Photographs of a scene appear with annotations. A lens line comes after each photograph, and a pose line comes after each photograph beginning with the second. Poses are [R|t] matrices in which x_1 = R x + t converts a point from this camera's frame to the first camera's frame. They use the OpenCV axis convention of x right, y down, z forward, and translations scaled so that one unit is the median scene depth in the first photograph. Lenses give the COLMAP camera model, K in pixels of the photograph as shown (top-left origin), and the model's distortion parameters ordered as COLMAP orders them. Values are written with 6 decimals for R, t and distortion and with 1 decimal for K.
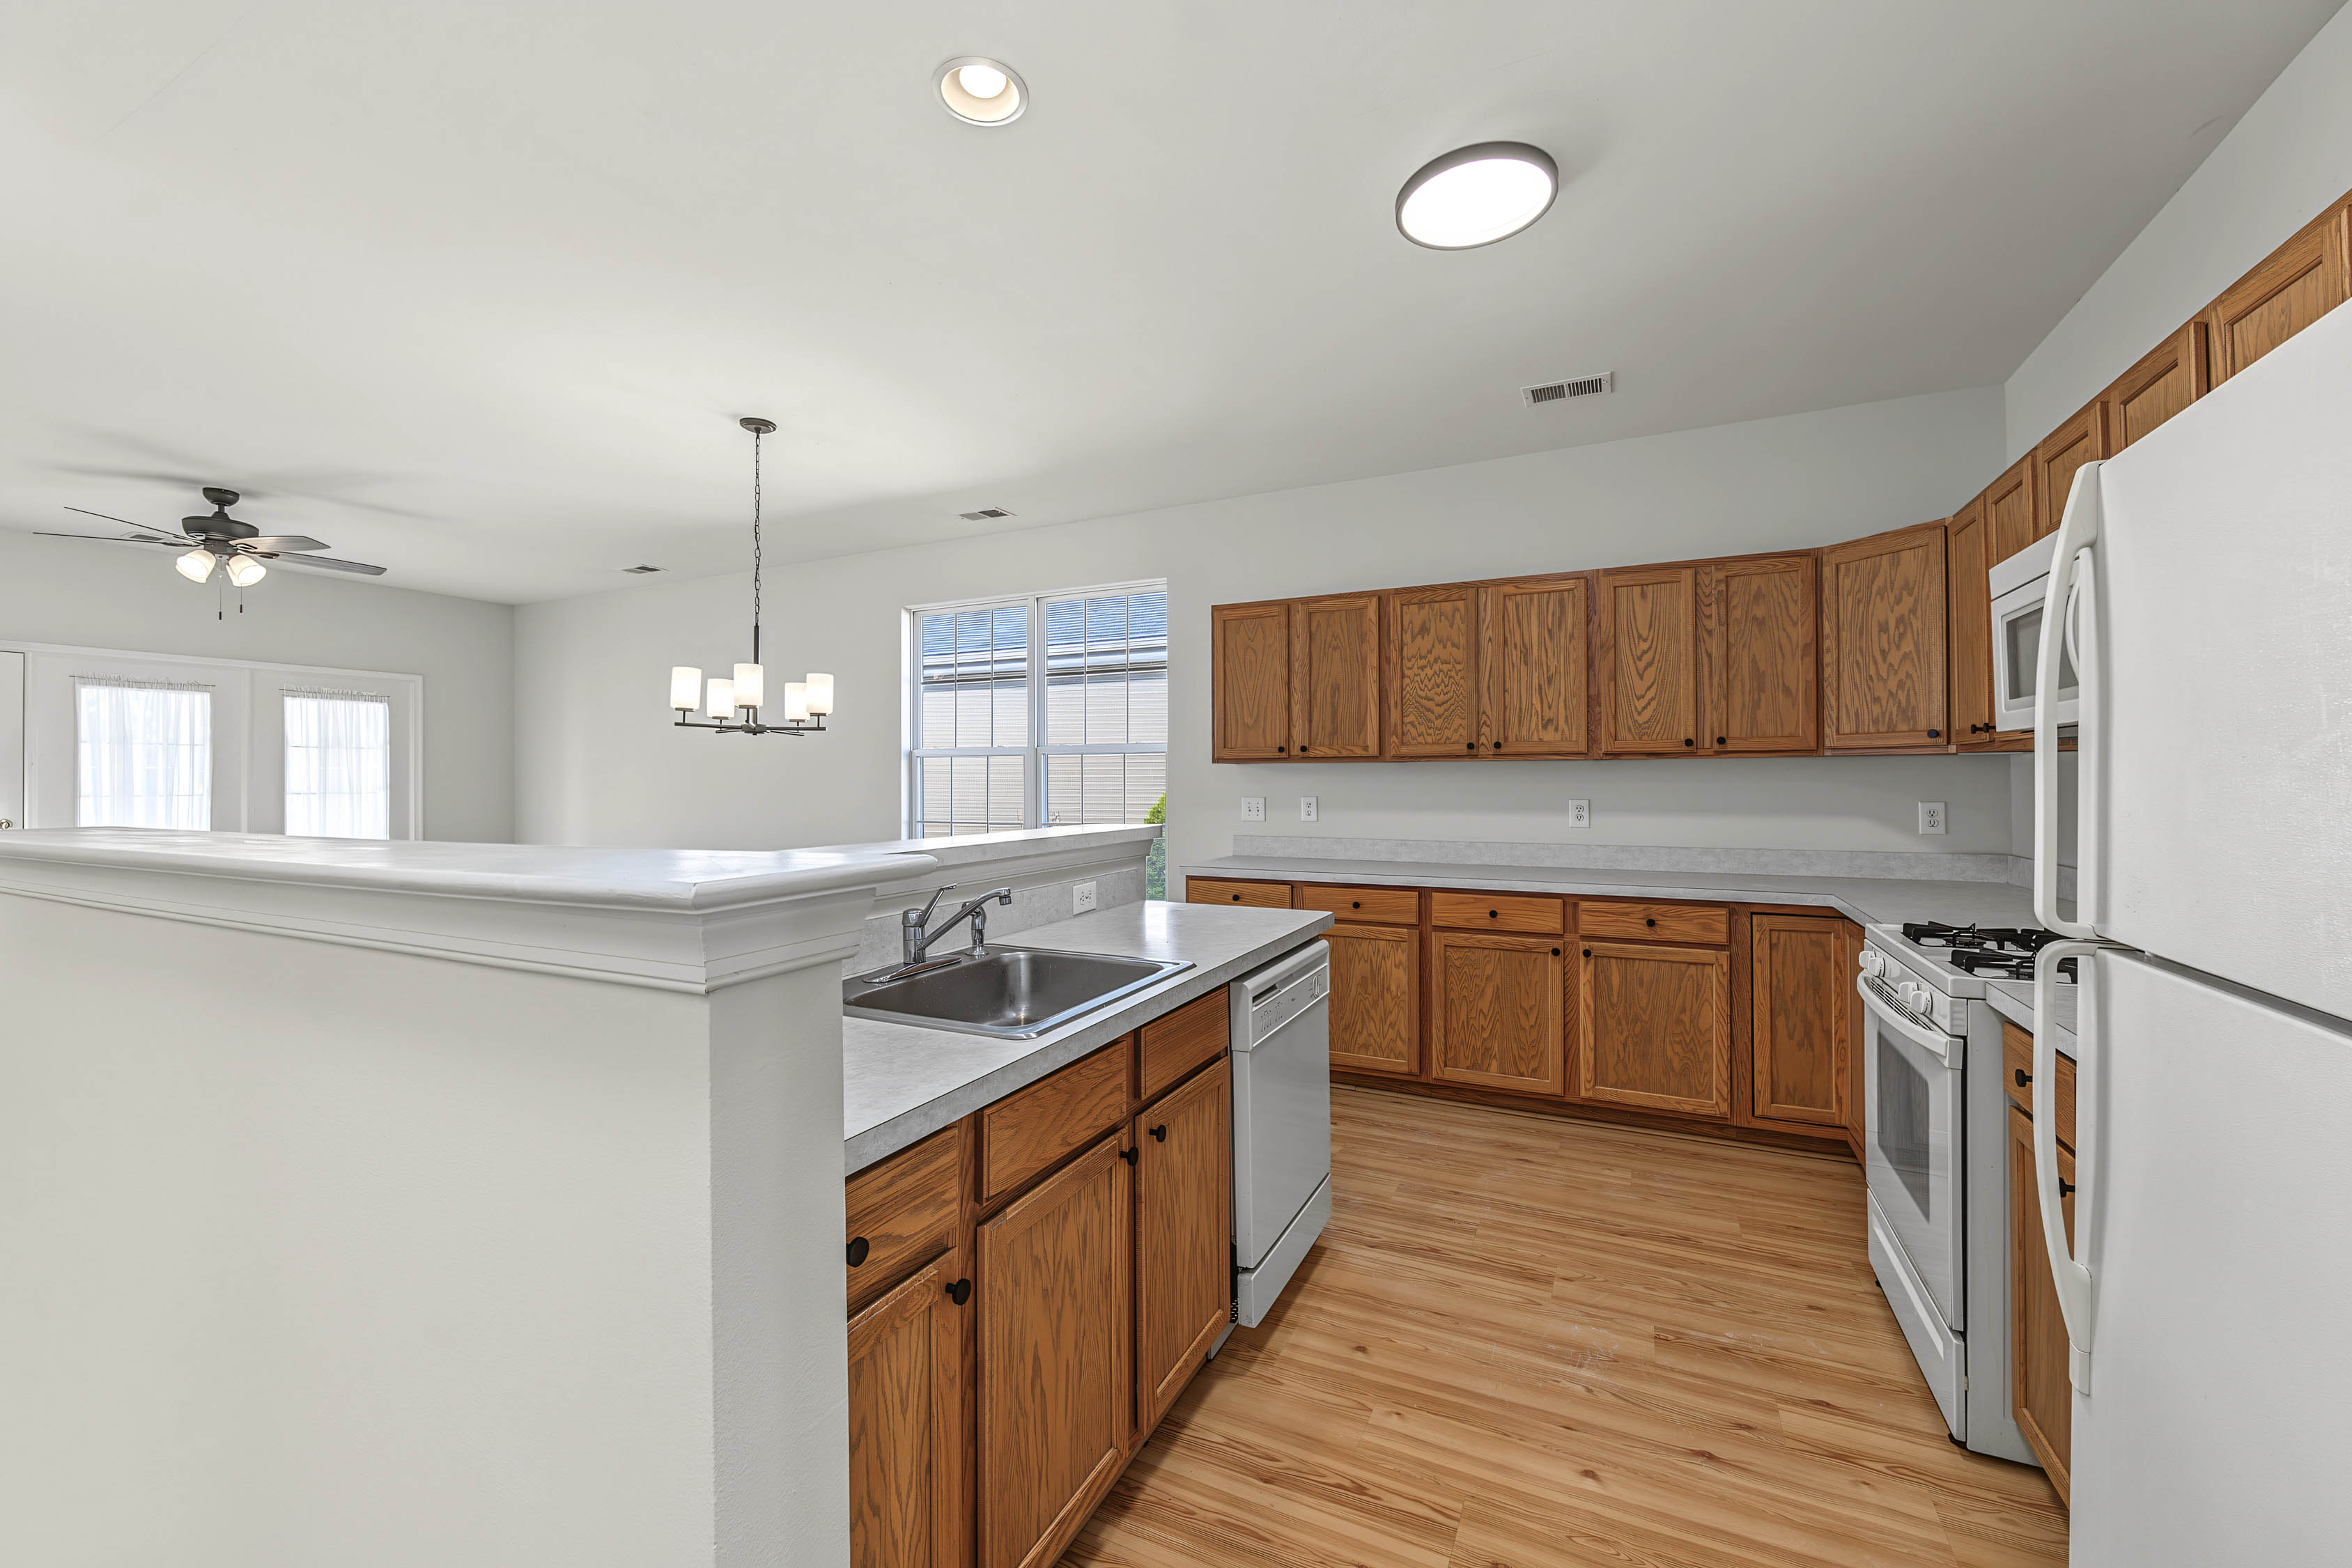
lens RADIAL K [[932.9, 0, 1157.9], [0, 932.9, 777.1], [0, 0, 1]] dist [-0.007715, 0.000109]
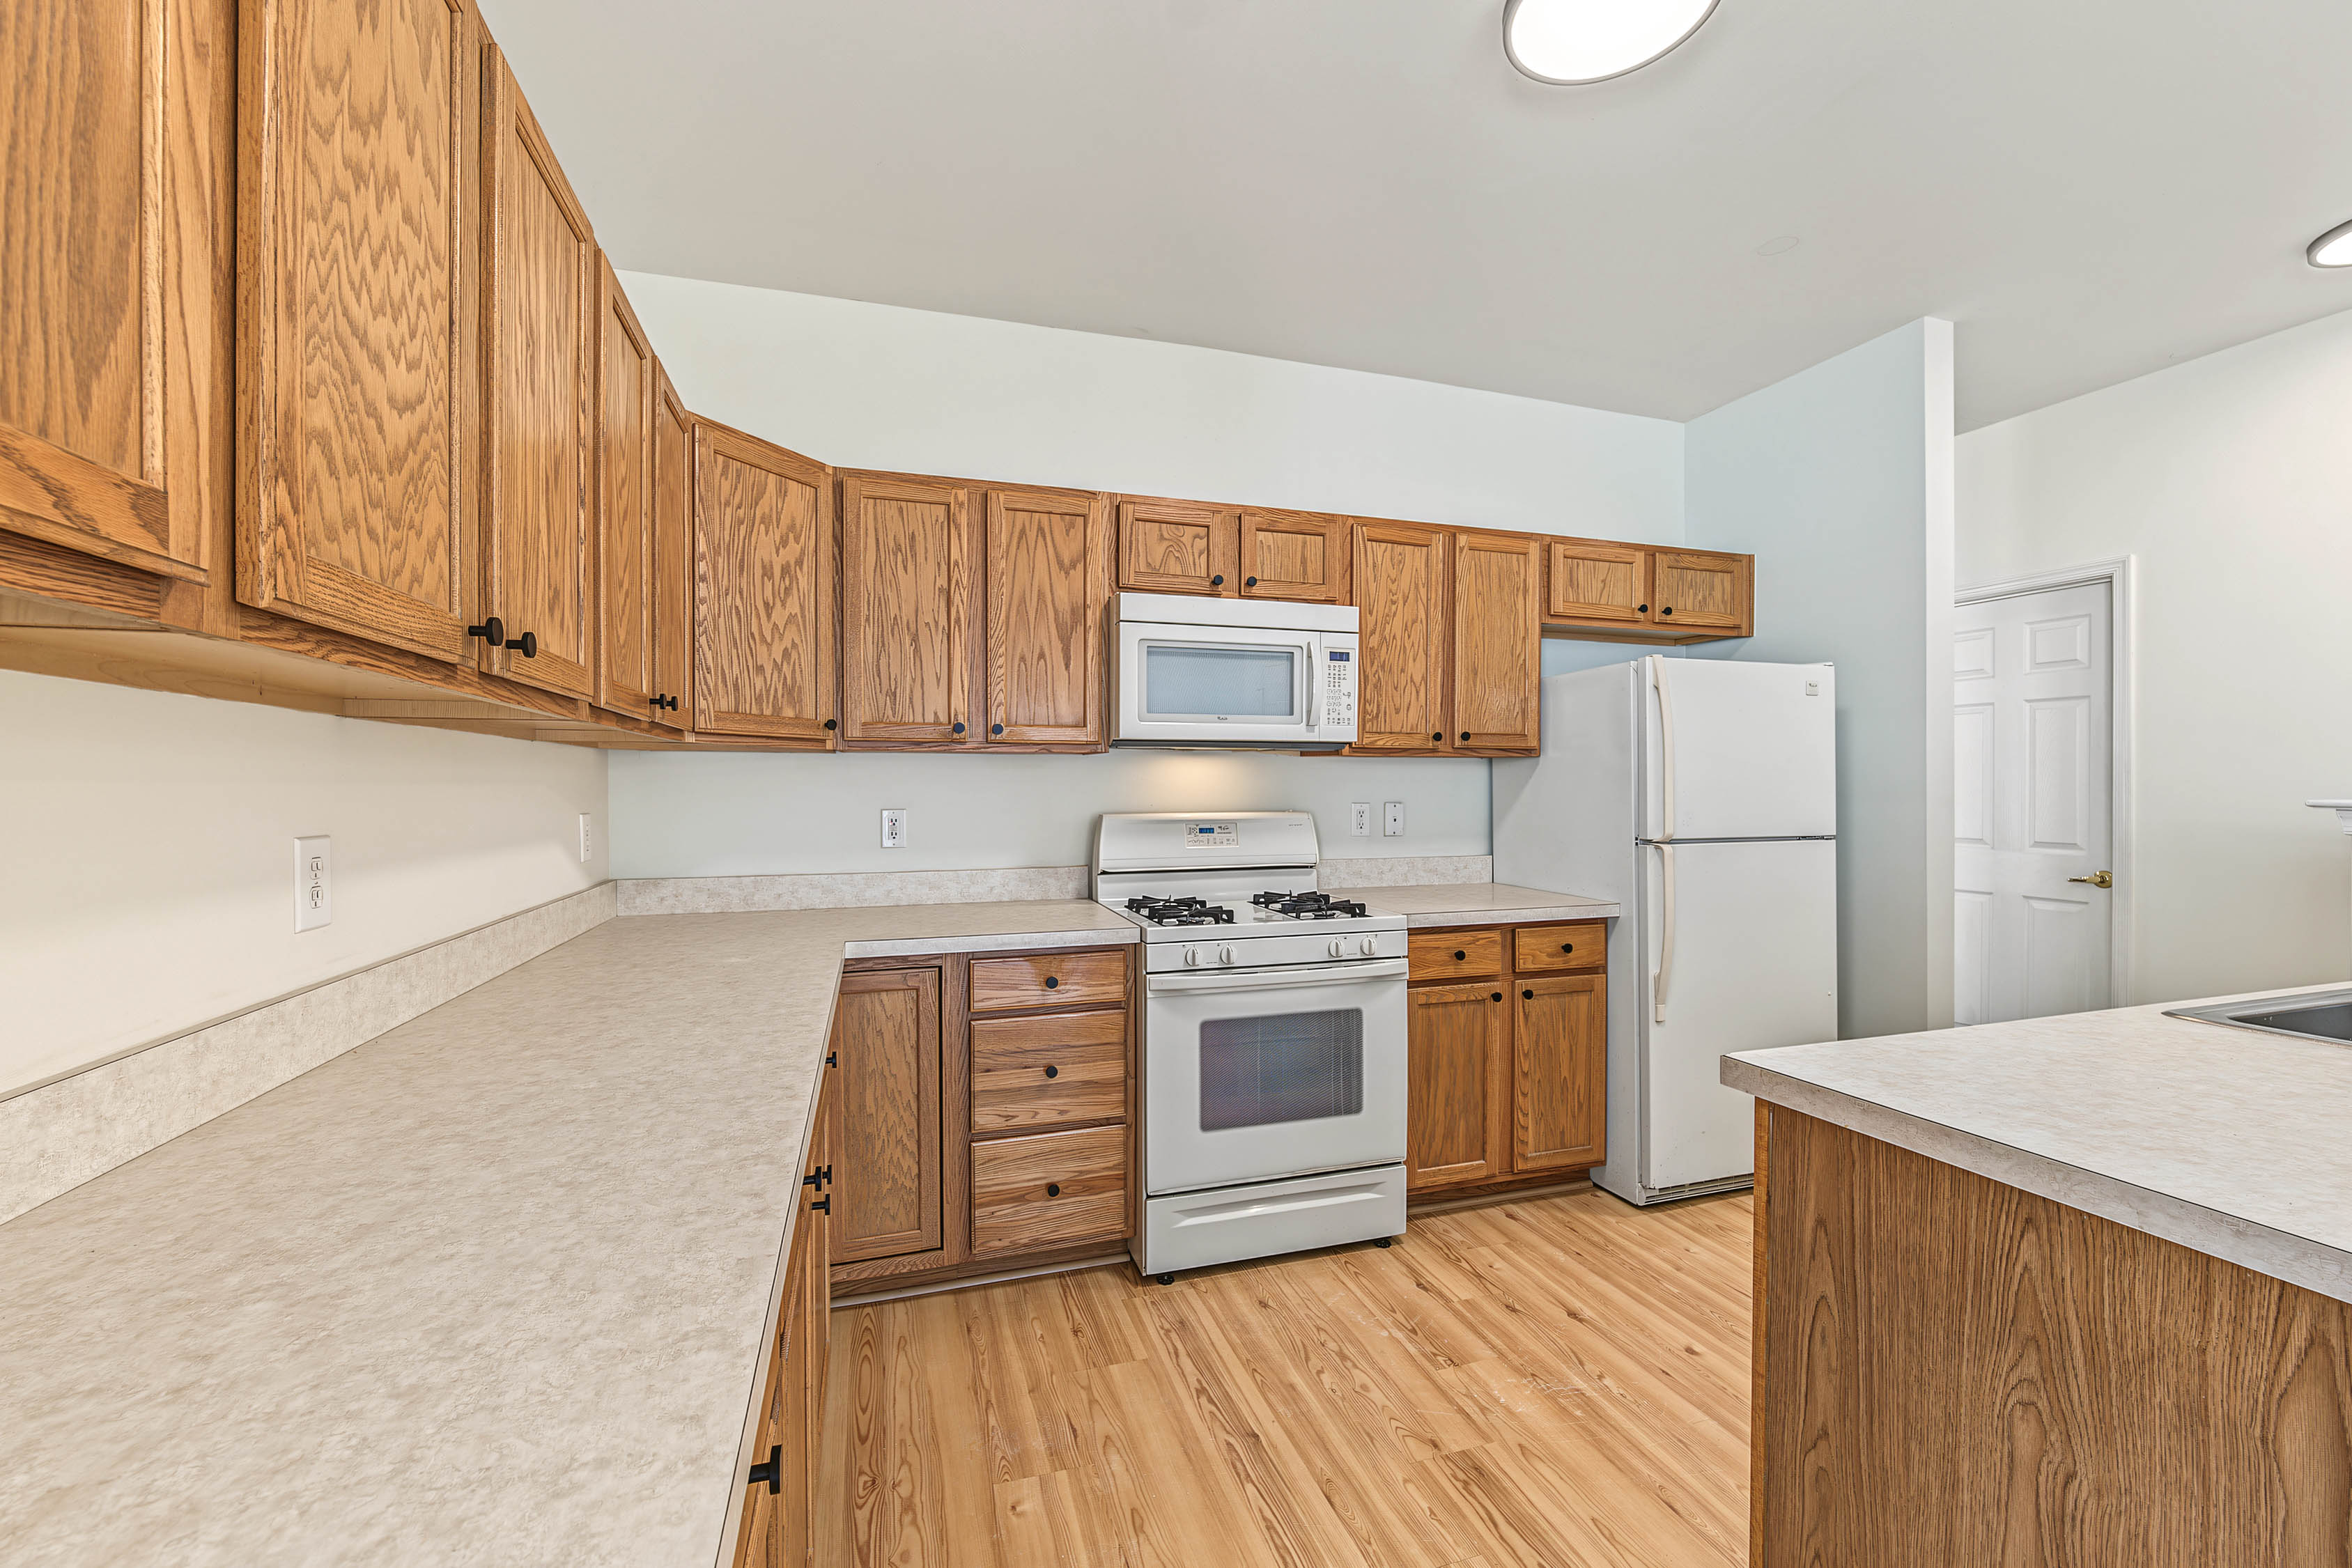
lens RADIAL K [[932.9, 0, 1168.4], [0, 932.9, 789.9], [0, 0, 1]] dist [-0.007715, 0.000109]
pose [[-0.698834, 0.003447, 0.715276, 0.036600], [0.003057, 0.999994, -0.001832, 0.010485], [-0.715277, 0.000907, -0.698840, 1.121098]]
